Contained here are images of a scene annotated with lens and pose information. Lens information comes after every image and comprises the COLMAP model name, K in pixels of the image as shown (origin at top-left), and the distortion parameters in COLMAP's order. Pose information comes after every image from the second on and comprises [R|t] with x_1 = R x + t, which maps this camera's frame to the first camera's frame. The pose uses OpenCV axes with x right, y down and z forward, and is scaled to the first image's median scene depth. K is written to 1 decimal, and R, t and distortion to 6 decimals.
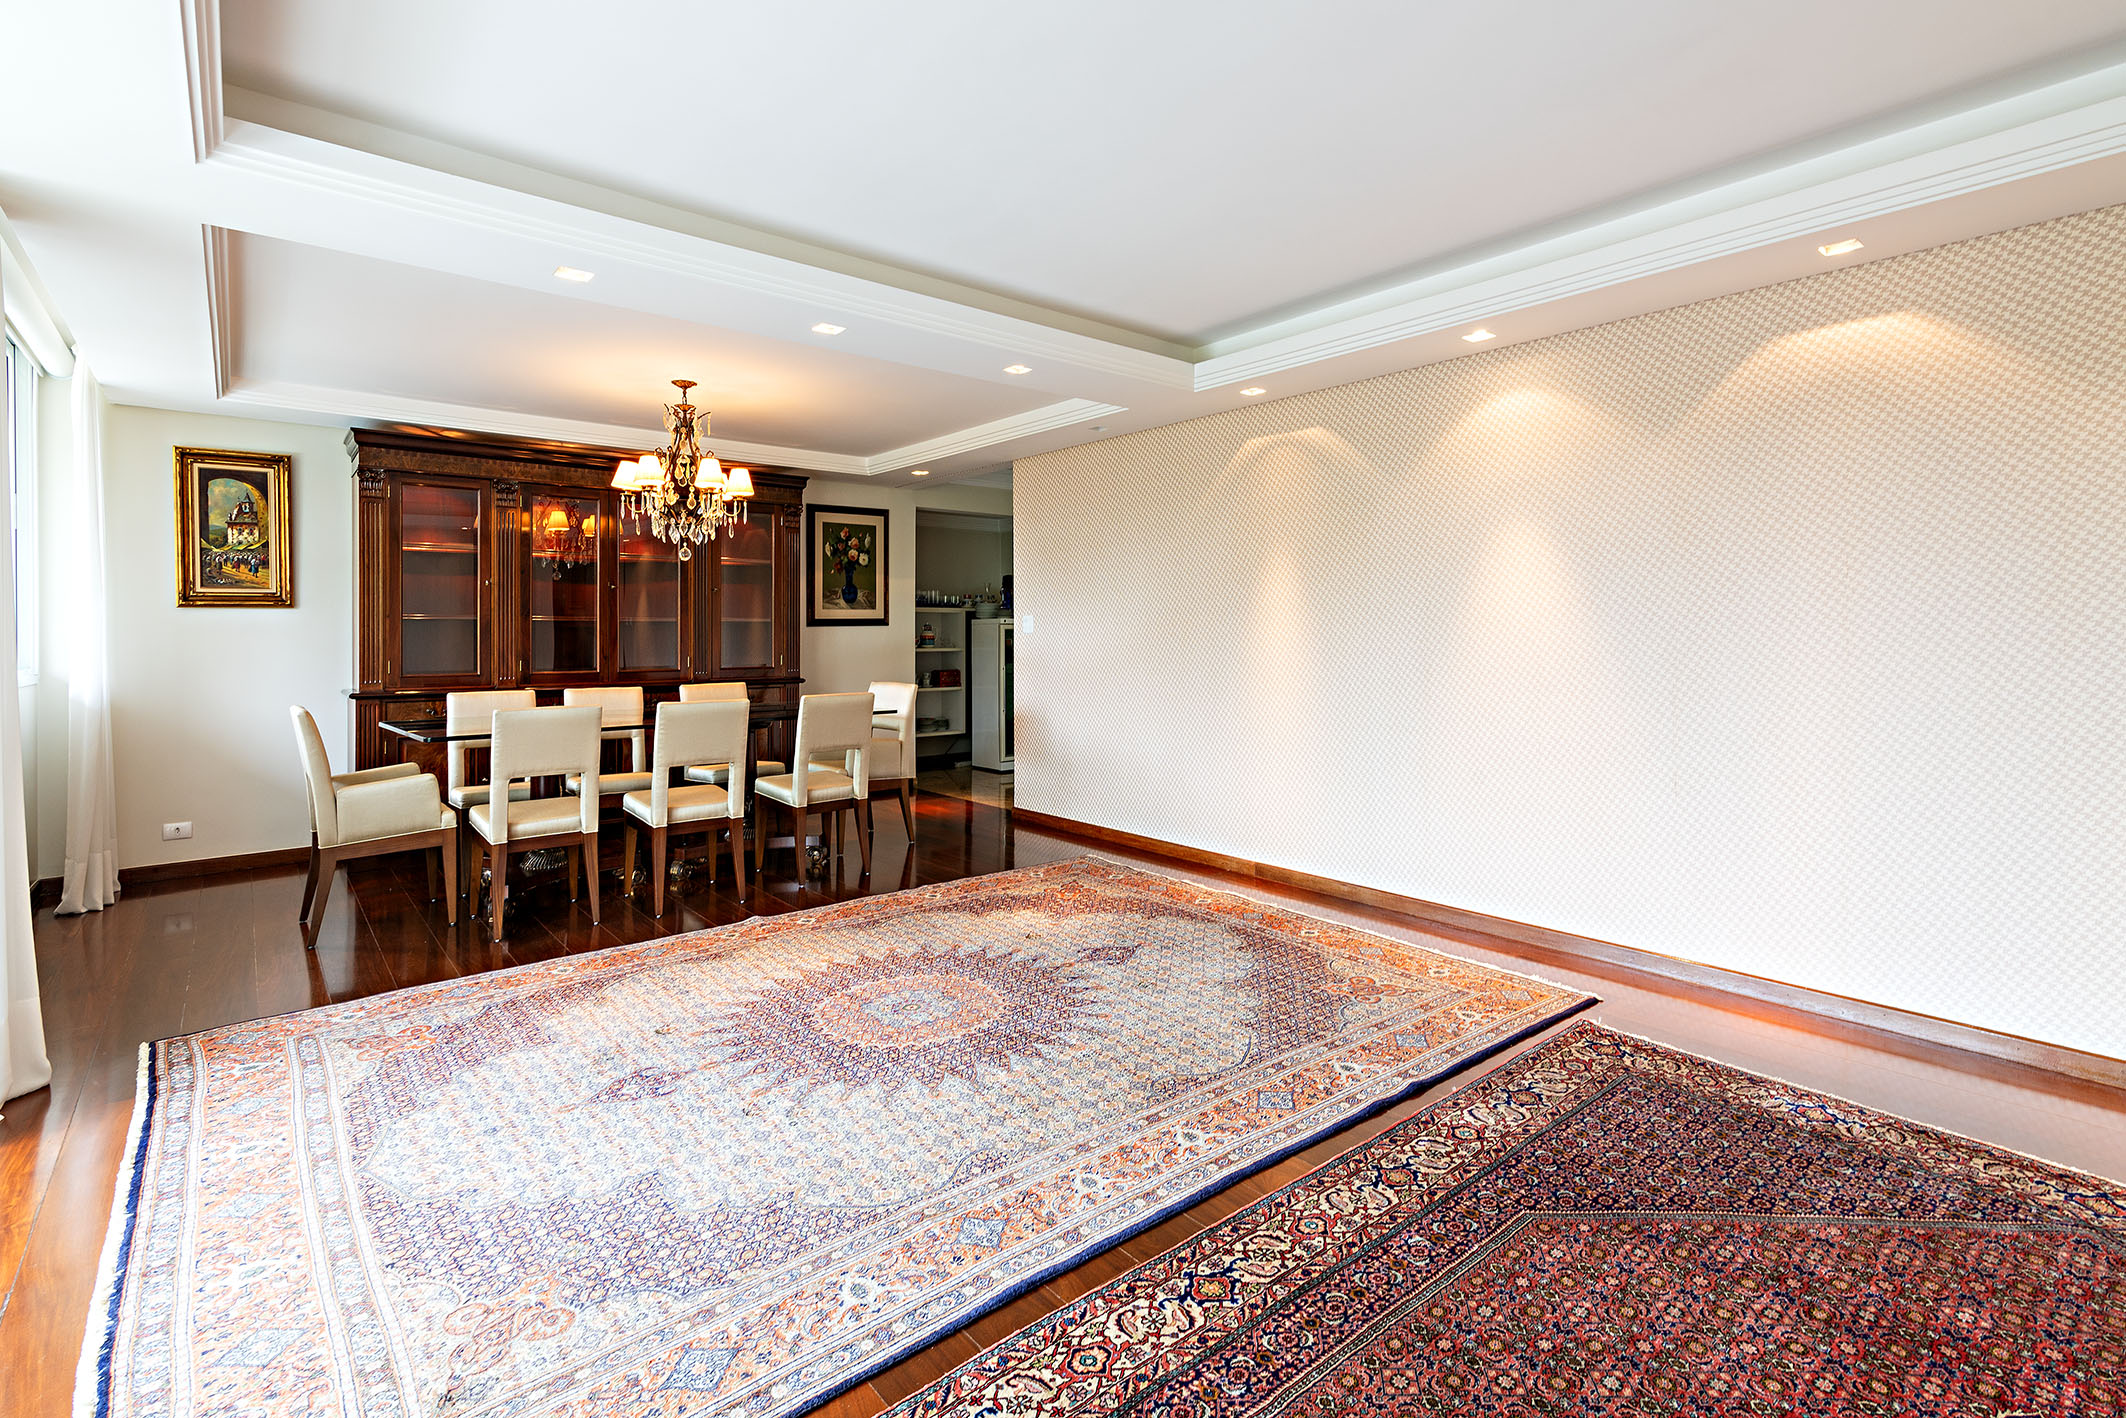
lens RADIAL K [[994.0, 0, 1112.5], [0, 994.0, 643.1], [0, 0, 1]] dist [0.017874, -0.000500]
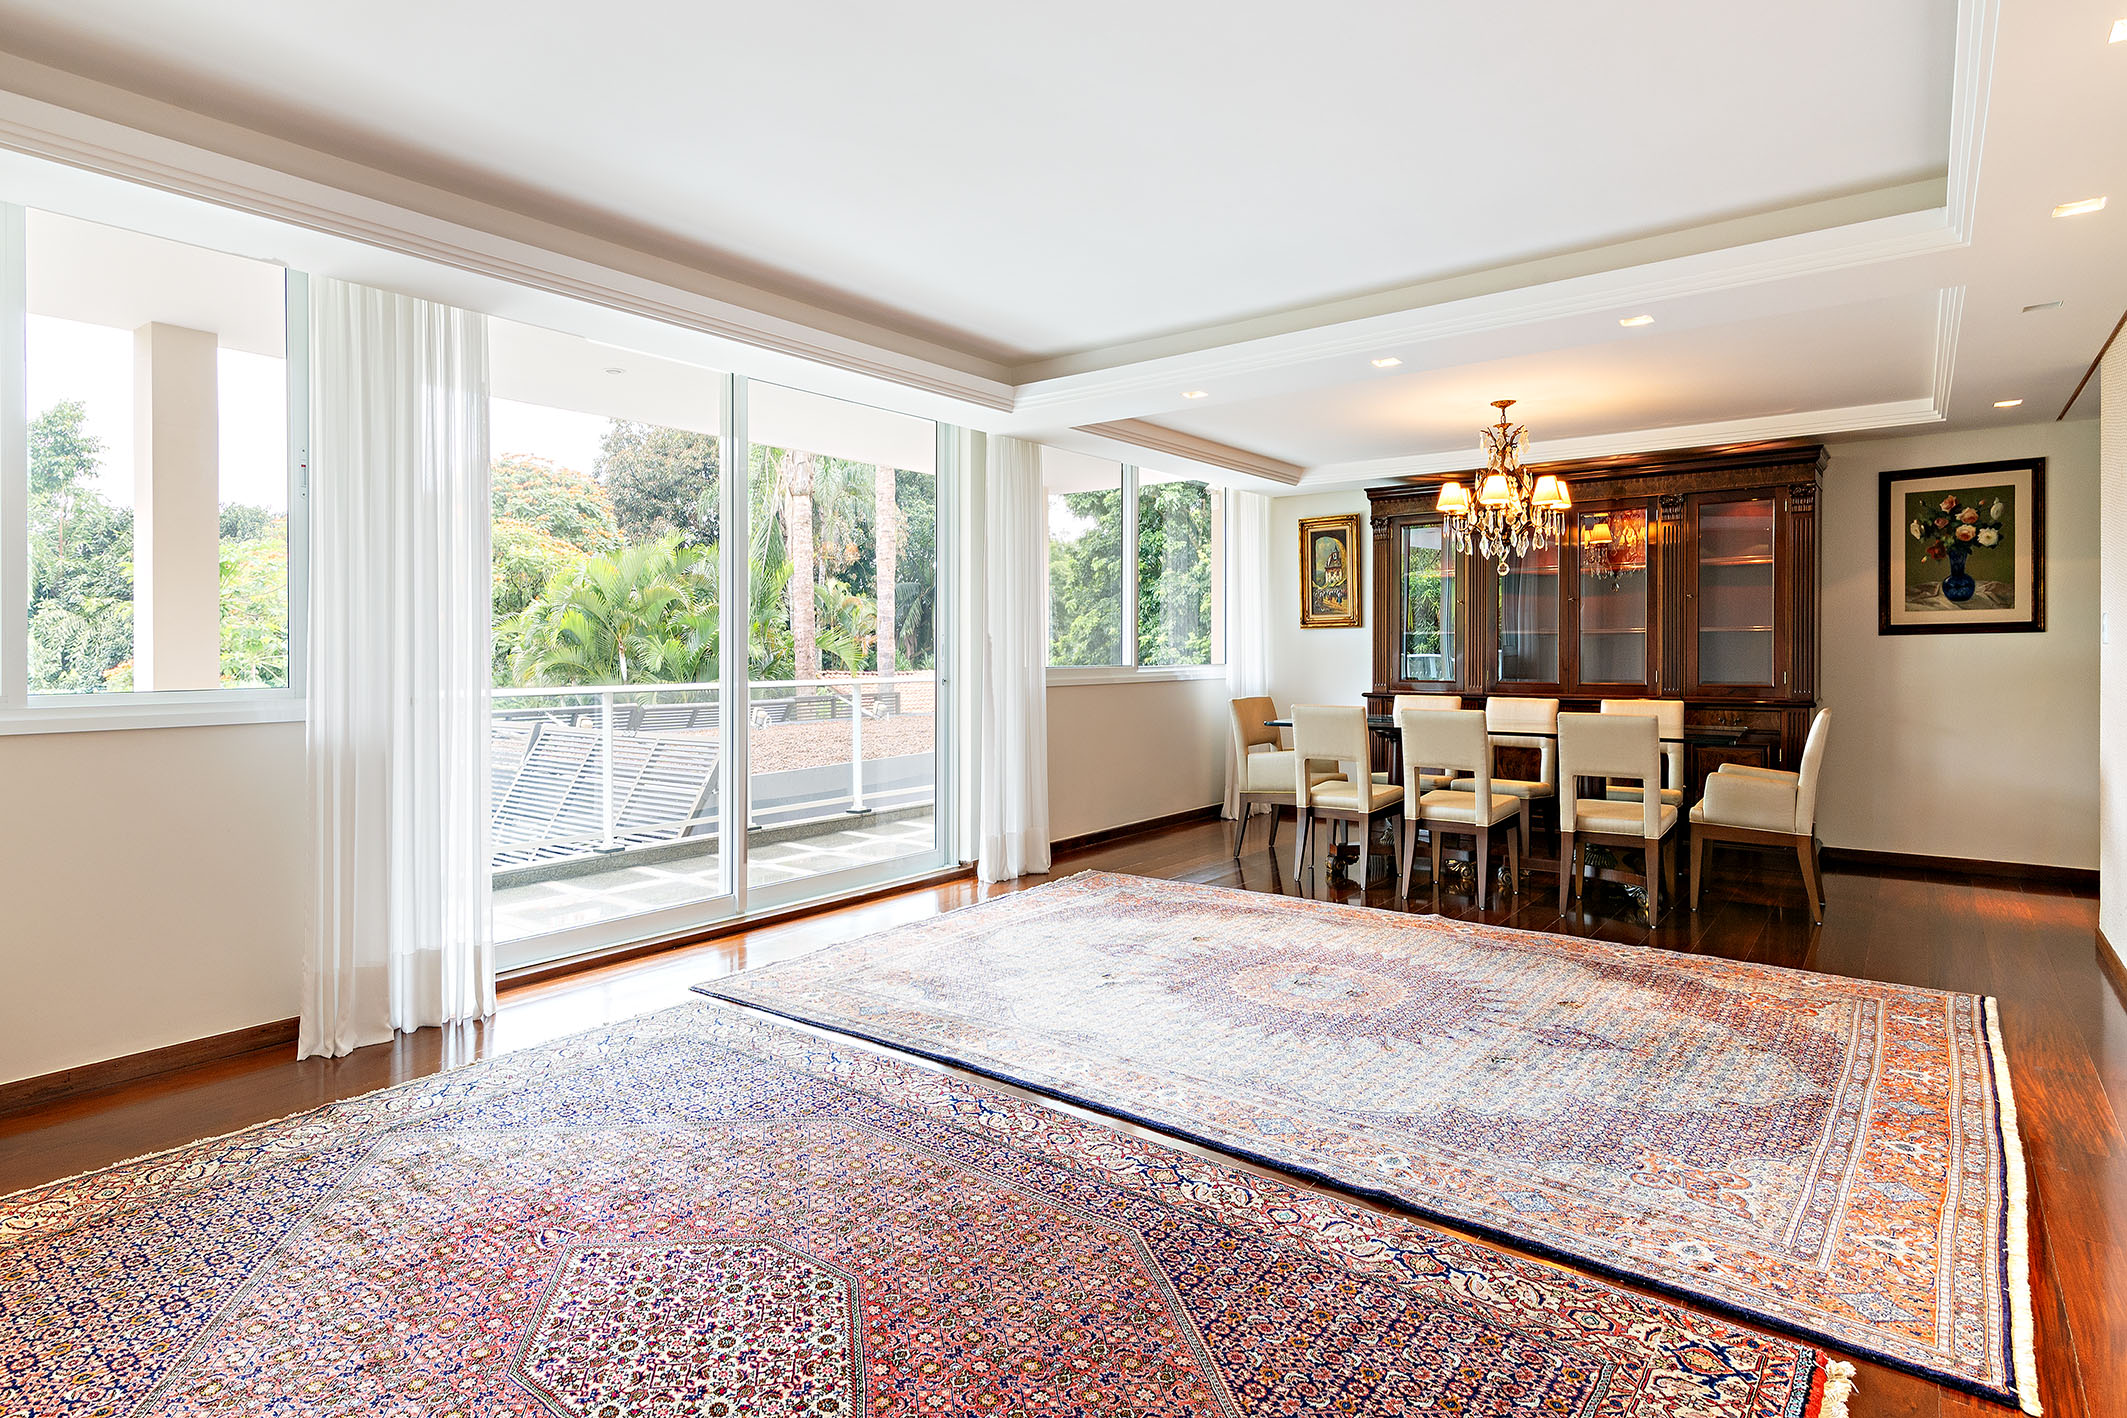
lens RADIAL K [[1115.0, 0, 998.2], [0, 1115.0, 675.9], [0, 0, 1]] dist [0.022134, -0.002325]
pose [[0.187059, 0.024854, -0.982034, 0.704989], [-0.004999, 0.999691, 0.024349, -0.005616], [0.982336, 0.000354, 0.187126, 0.314109]]
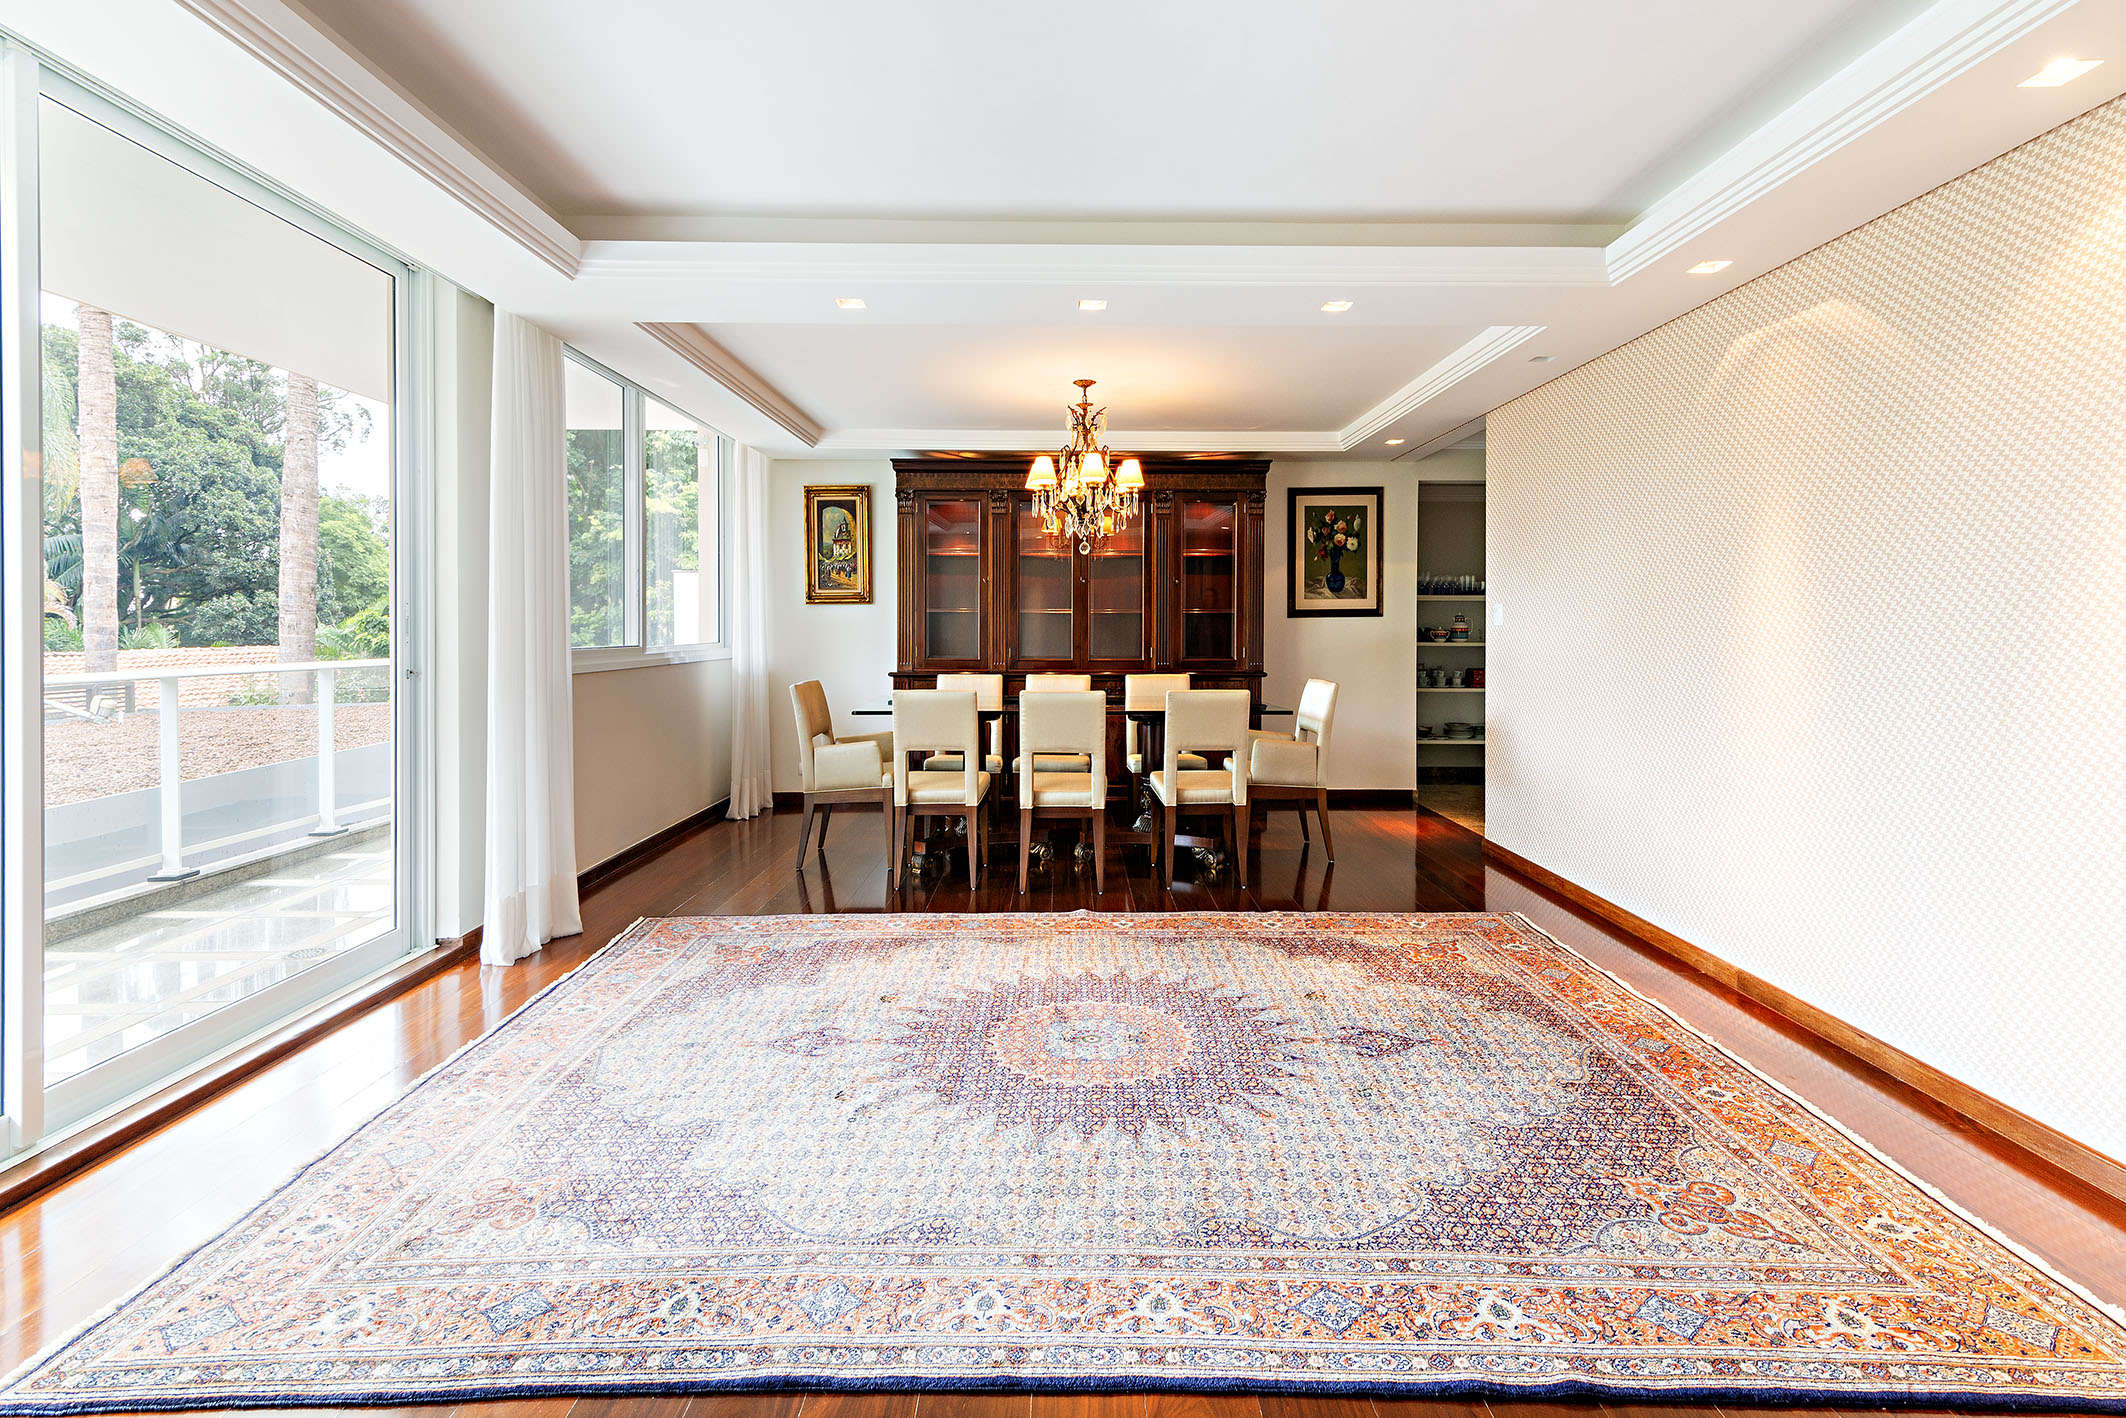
lens RADIAL K [[1028.4, 0, 1070.5], [0, 1028.4, 643.6], [0, 0, 1]] dist [0.016981, -0.001491]
pose [[0.764450, 0.015362, -0.644500, 0.286006], [-0.009137, 0.999874, 0.012996, -0.004831], [0.644618, -0.004046, 0.764494, 0.203038]]
